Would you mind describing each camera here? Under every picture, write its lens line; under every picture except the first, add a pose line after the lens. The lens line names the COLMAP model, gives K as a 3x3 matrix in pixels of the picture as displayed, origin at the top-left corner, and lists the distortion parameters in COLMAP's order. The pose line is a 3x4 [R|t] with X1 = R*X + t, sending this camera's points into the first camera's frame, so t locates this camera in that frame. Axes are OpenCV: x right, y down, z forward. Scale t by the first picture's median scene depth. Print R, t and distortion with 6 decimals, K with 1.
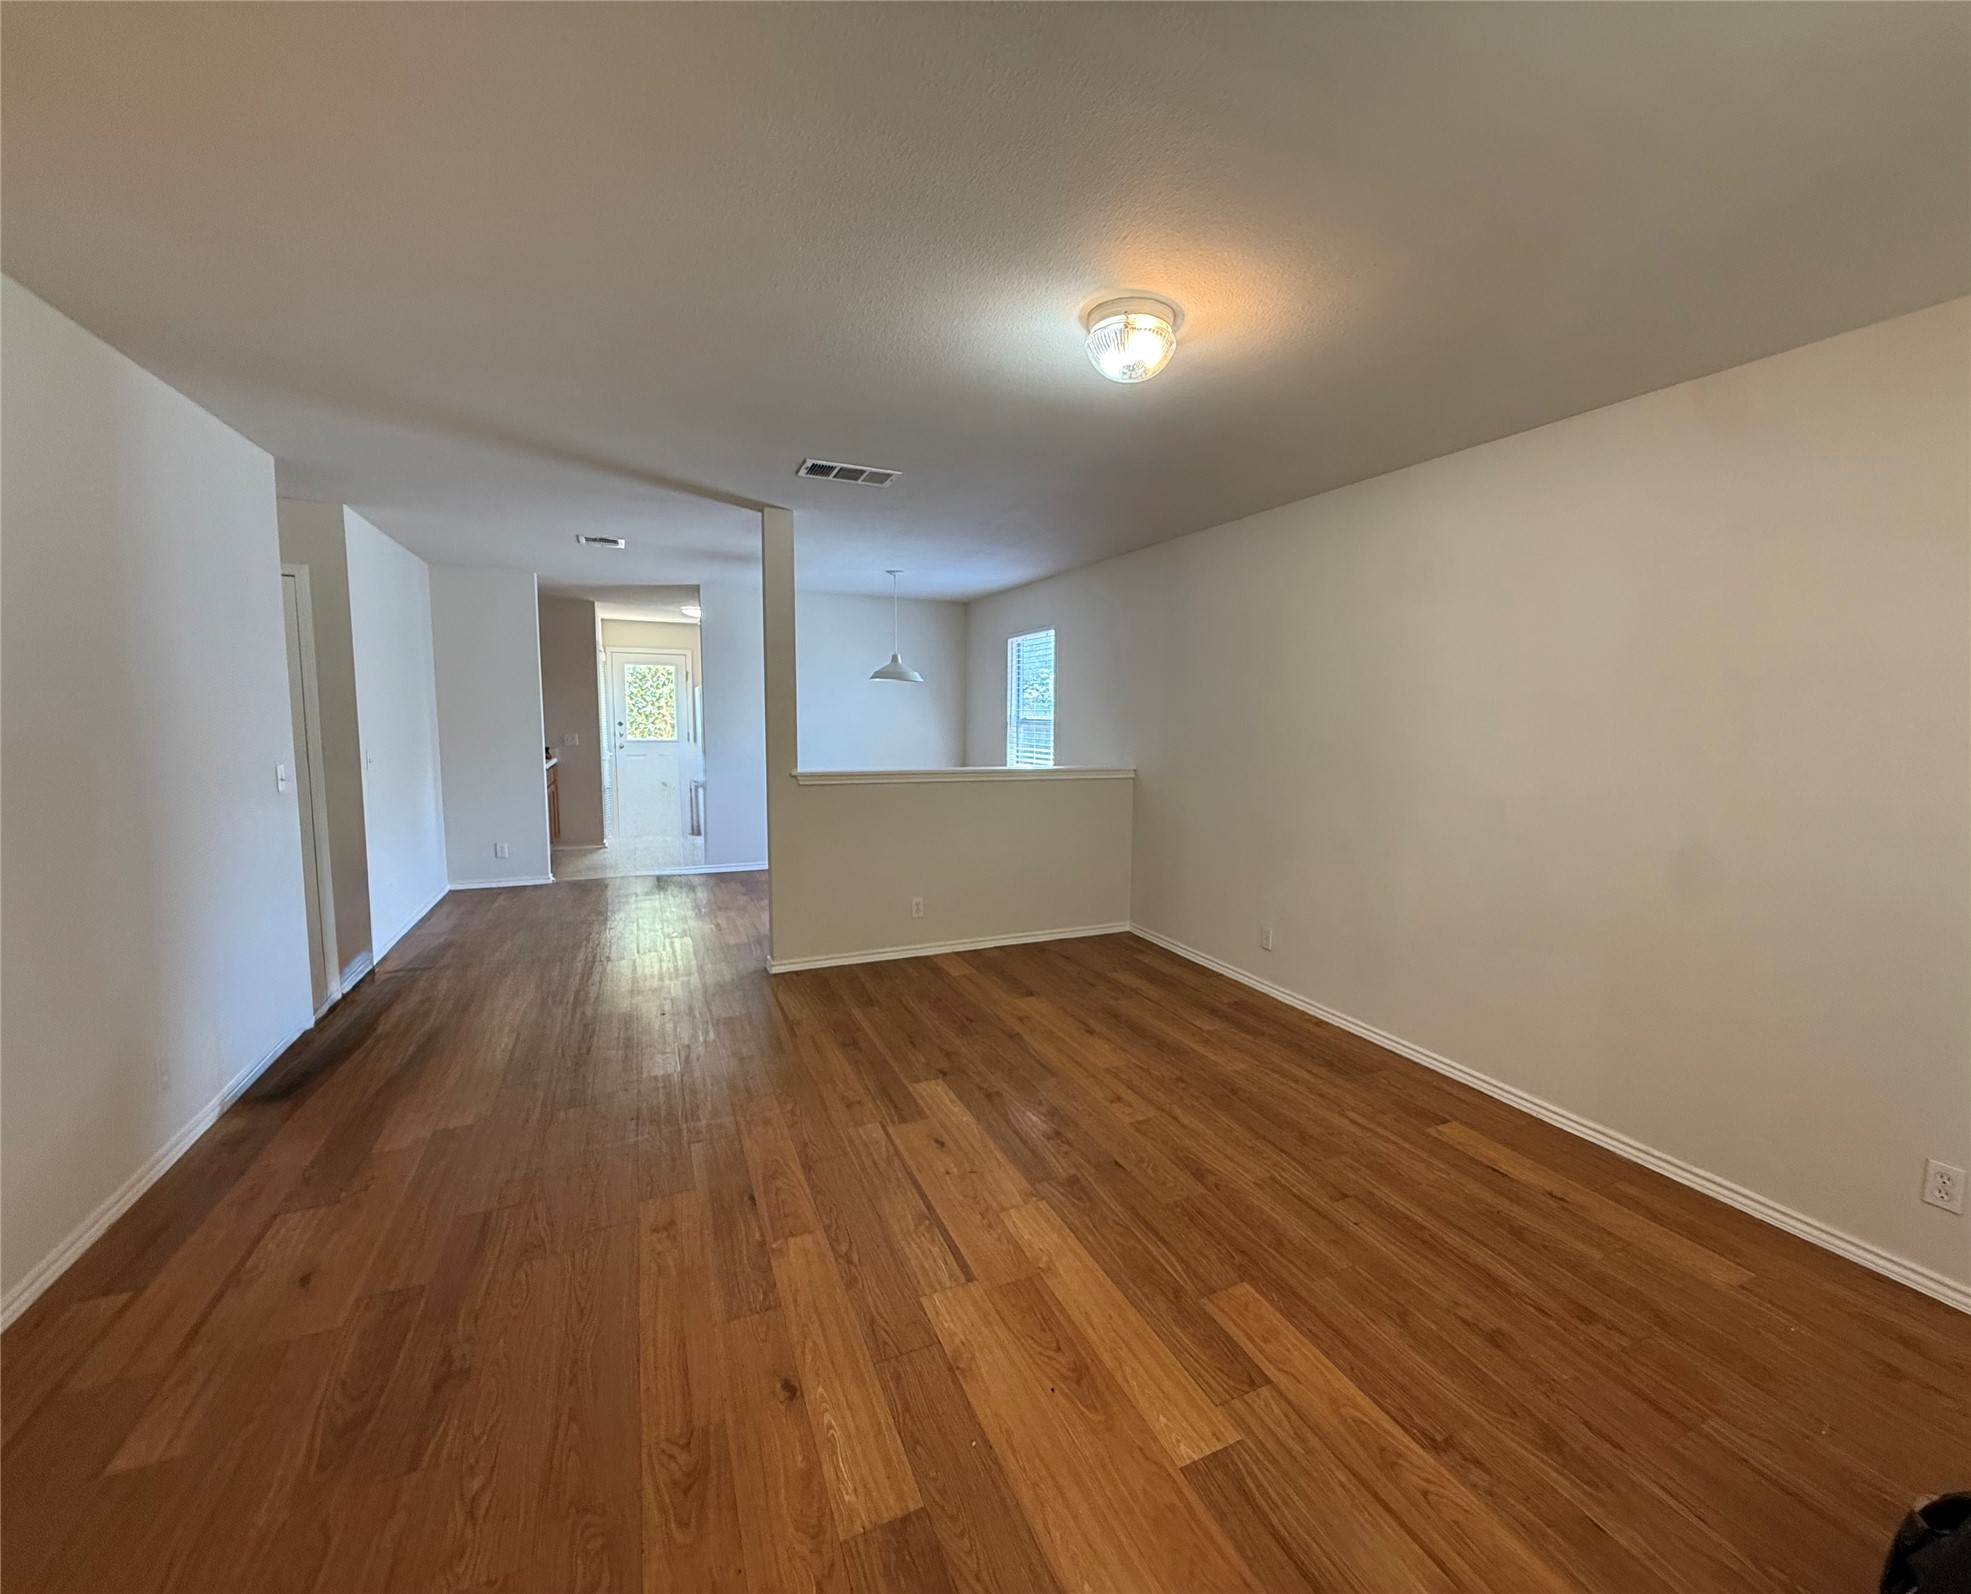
lens RADIAL K [[841.9, 0, 1053.6], [0, 841.9, 793.3], [0, 0, 1]] dist [-0.000481, -0.000950]
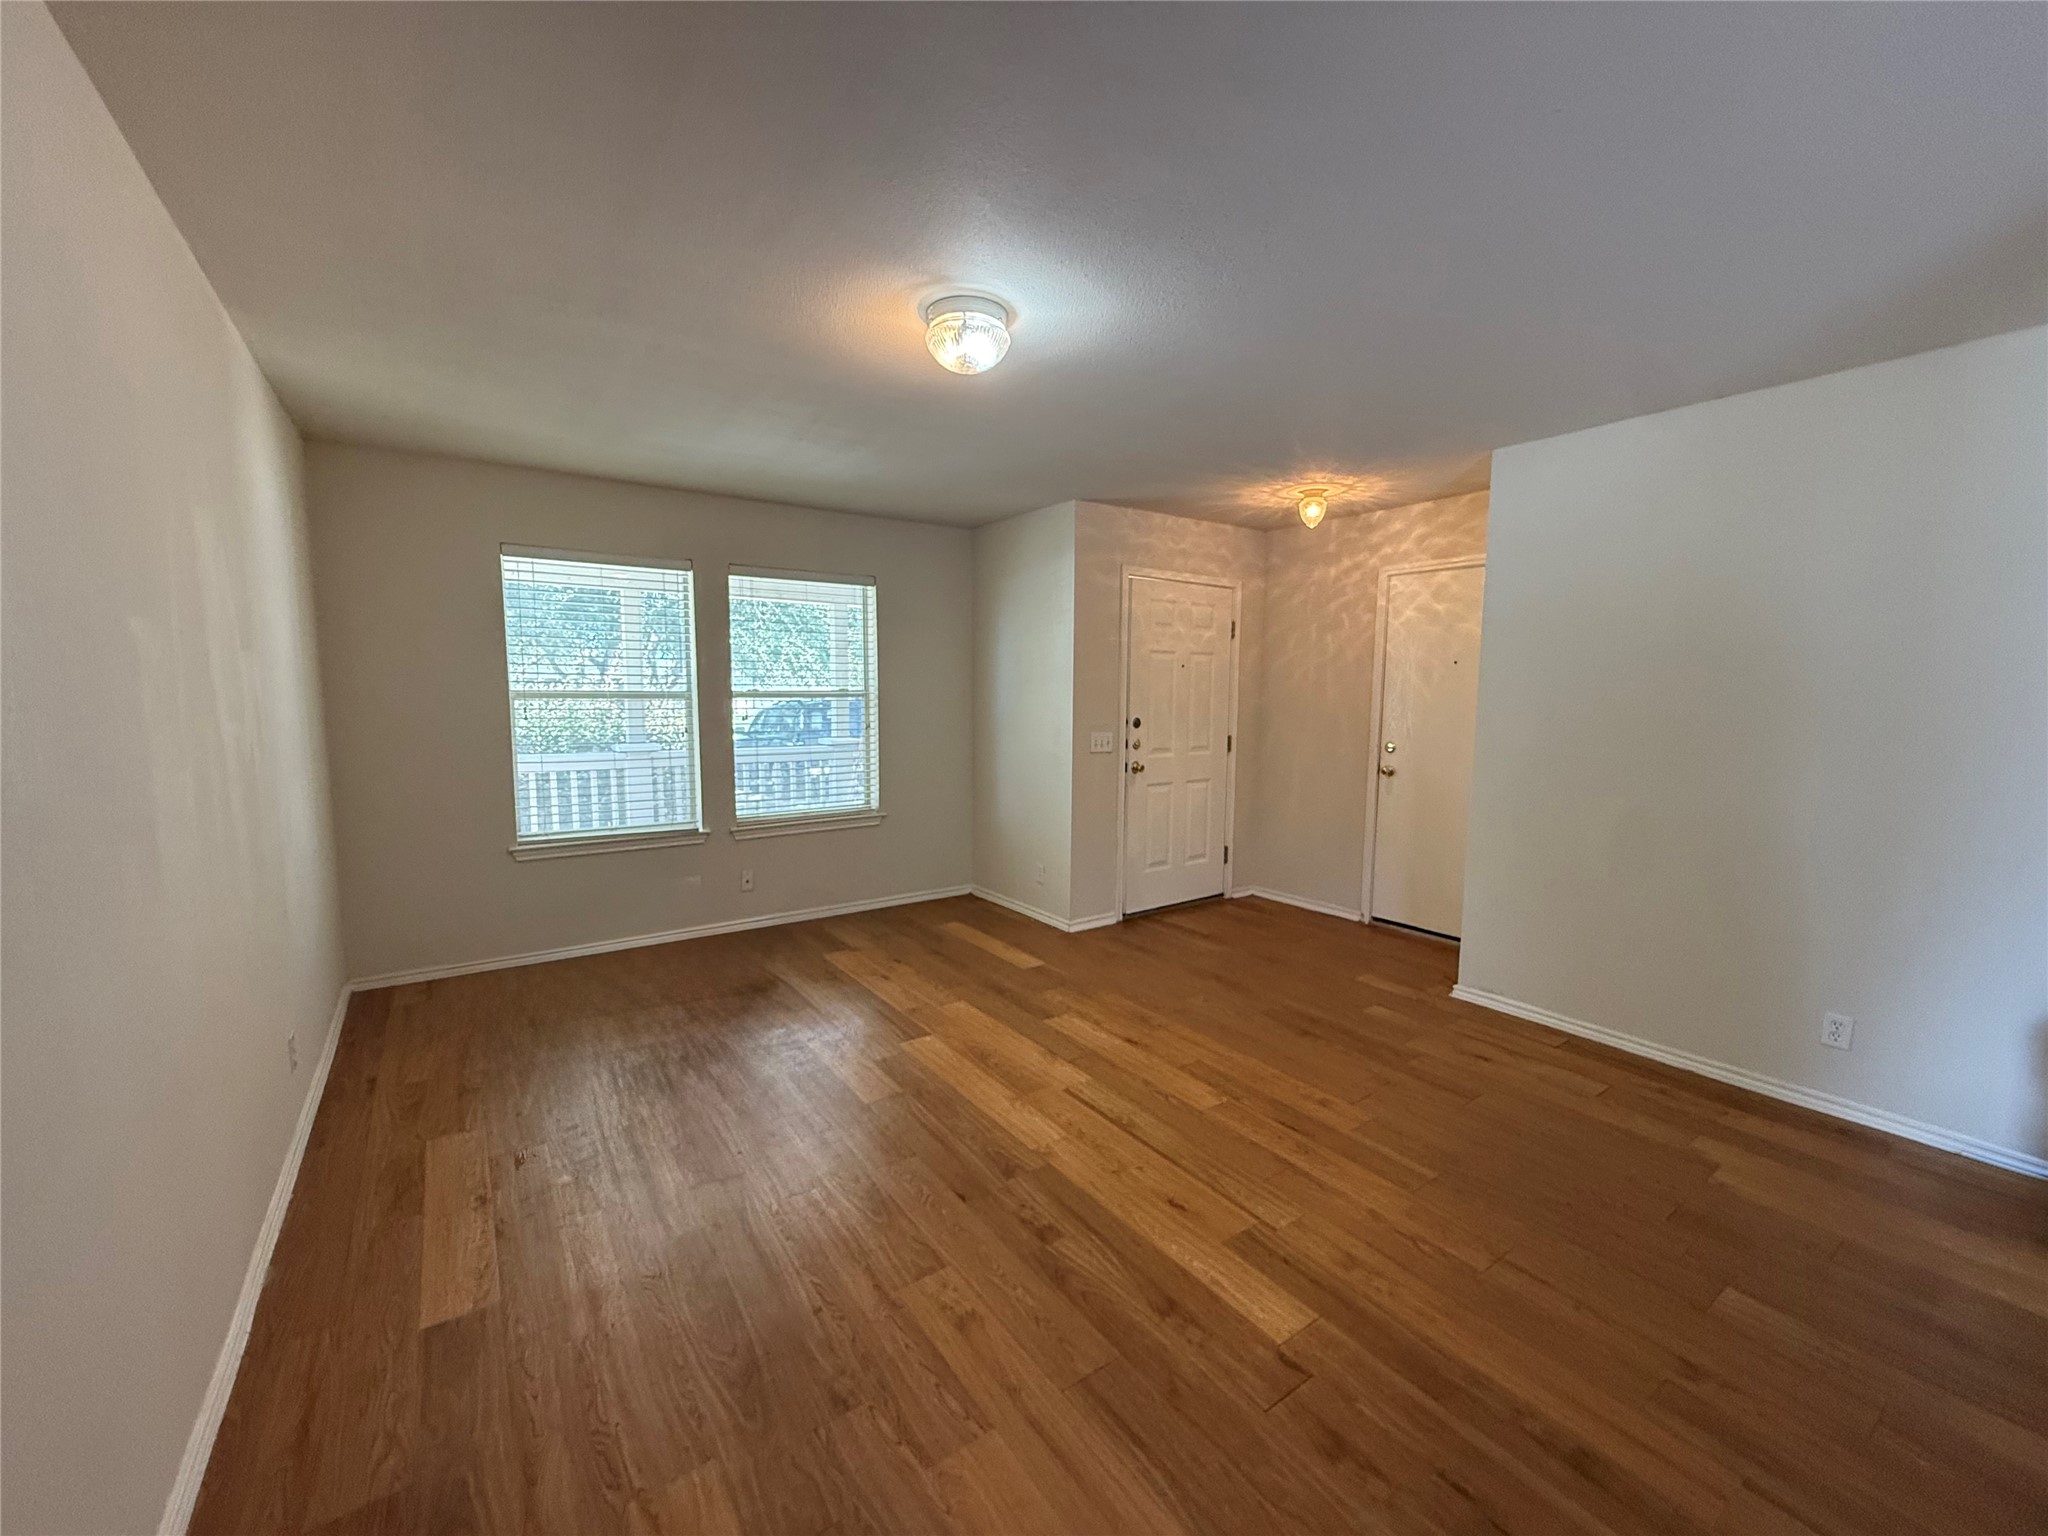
lens RADIAL K [[815.3, 0, 1012.0], [0, 815.3, 766.8], [0, 0, 1]] dist [-0.000209, -0.000145]
pose [[-0.989541, -0.007980, -0.144032, 0.145399], [-0.035786, 0.980836, 0.191518, -0.157254], [0.139744, 0.194670, -0.970863, 1.682116]]
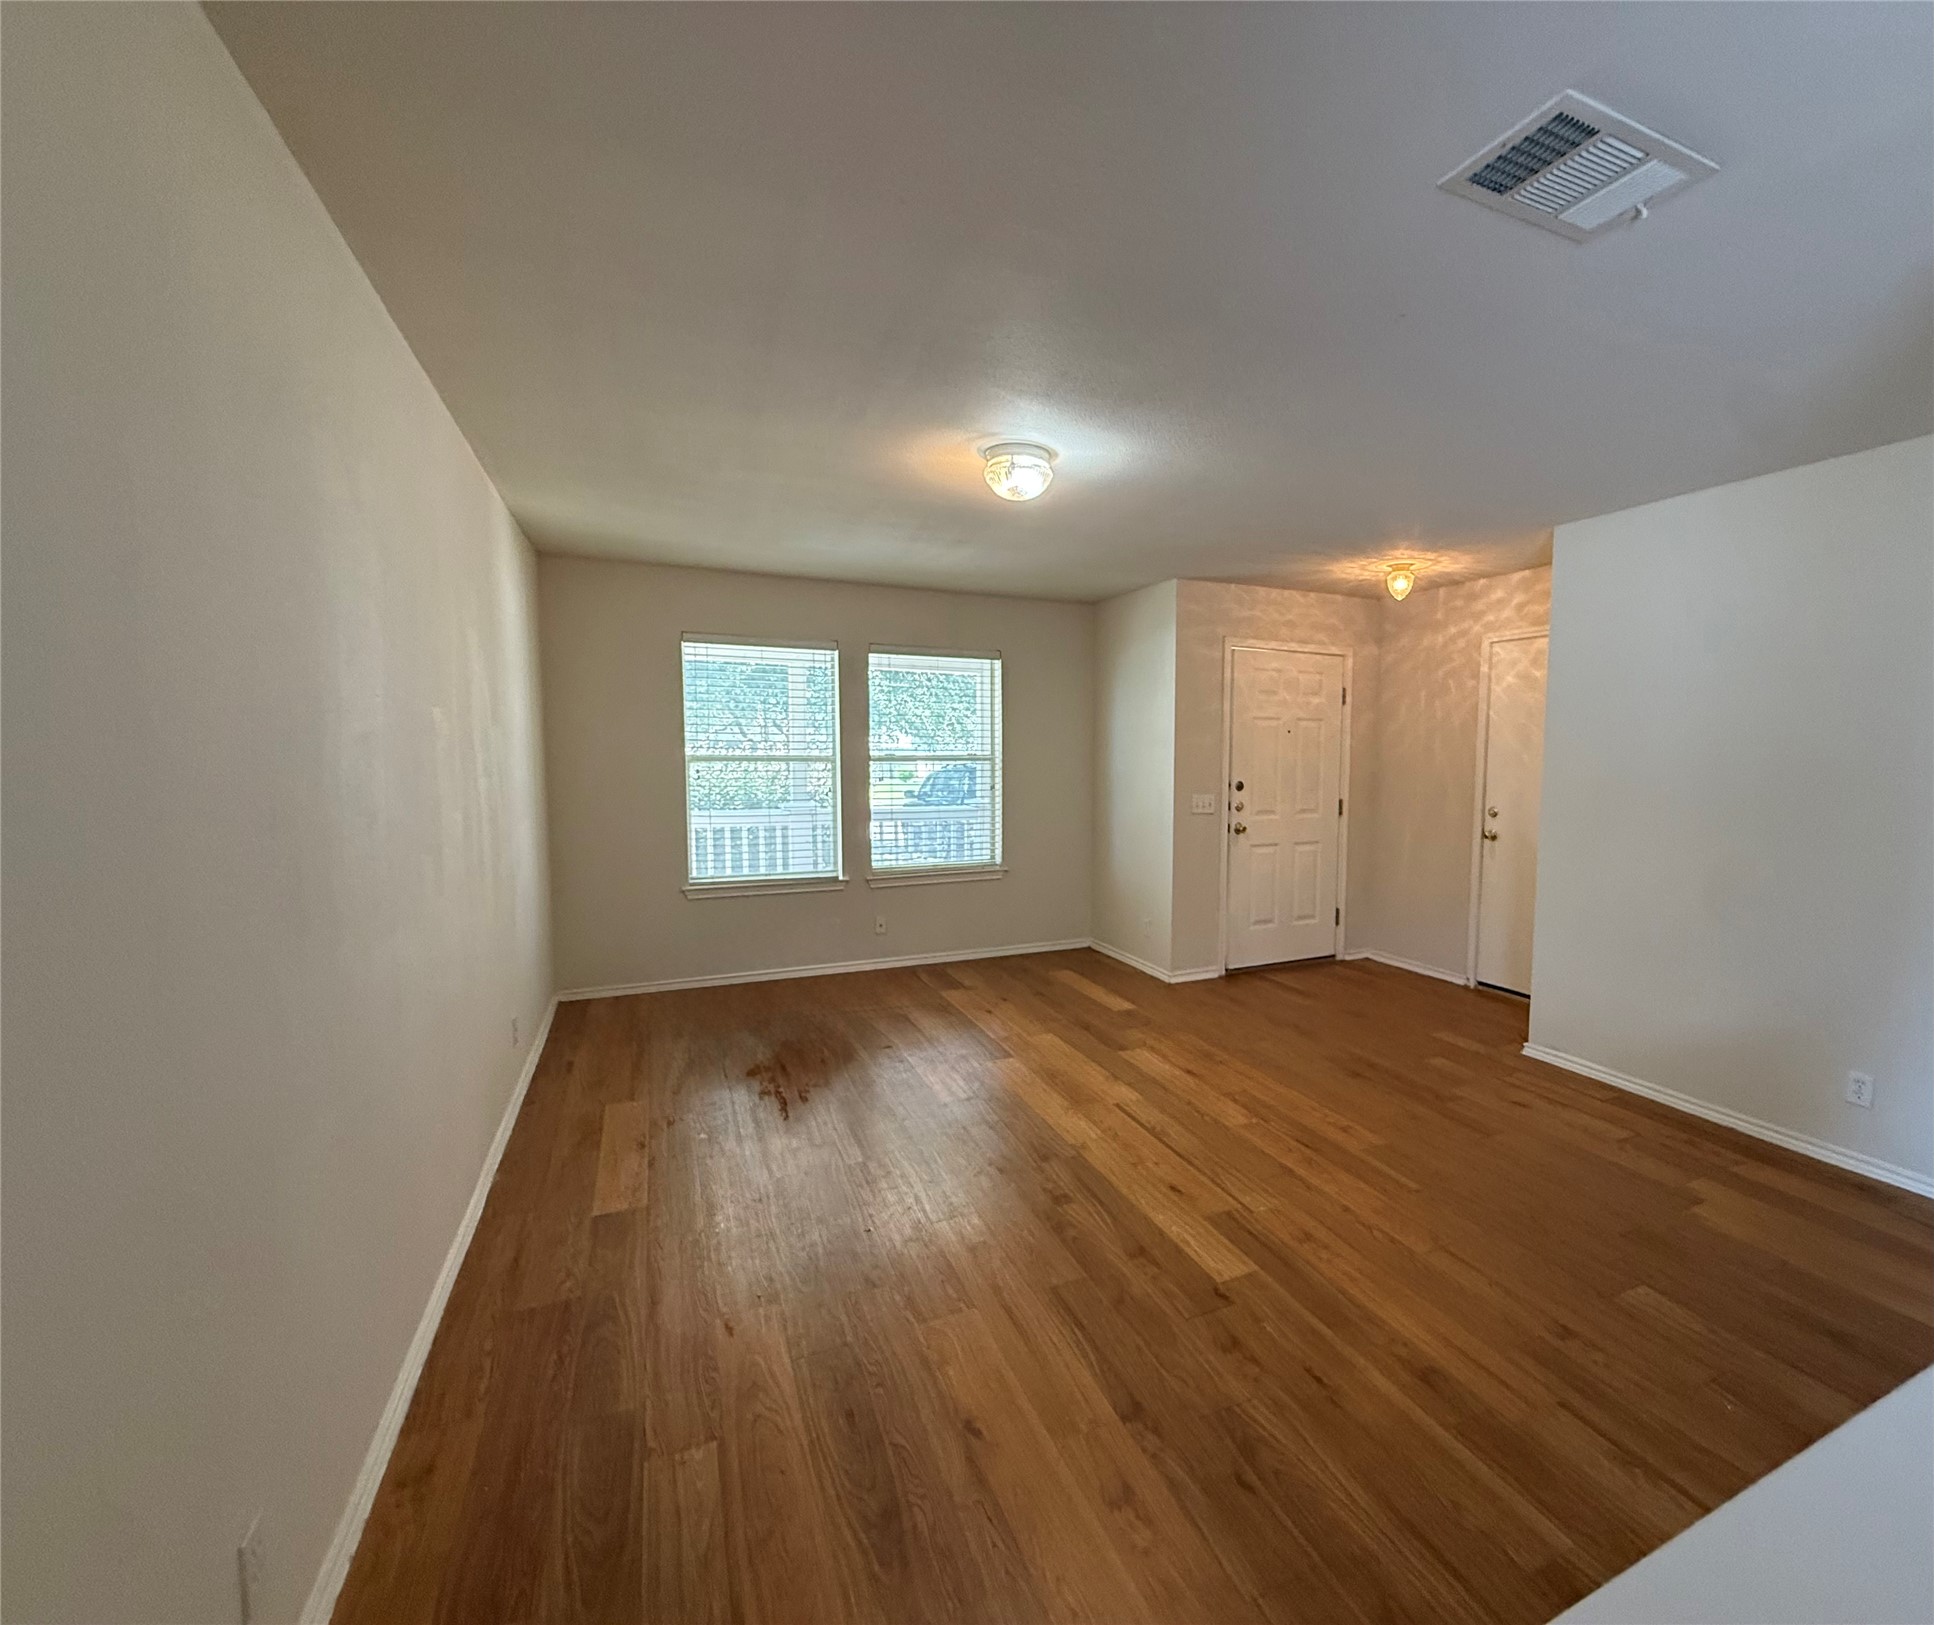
lens RADIAL K [[860.9, 0, 1073.8], [0, 860.9, 812.0], [0, 0, 1]] dist [0.000879, -0.000692]
pose [[-0.999723, -0.022637, 0.006414, -0.012225], [-0.021211, 0.985102, 0.170656, -0.189967], [-0.010181, 0.170473, -0.985310, 1.928045]]
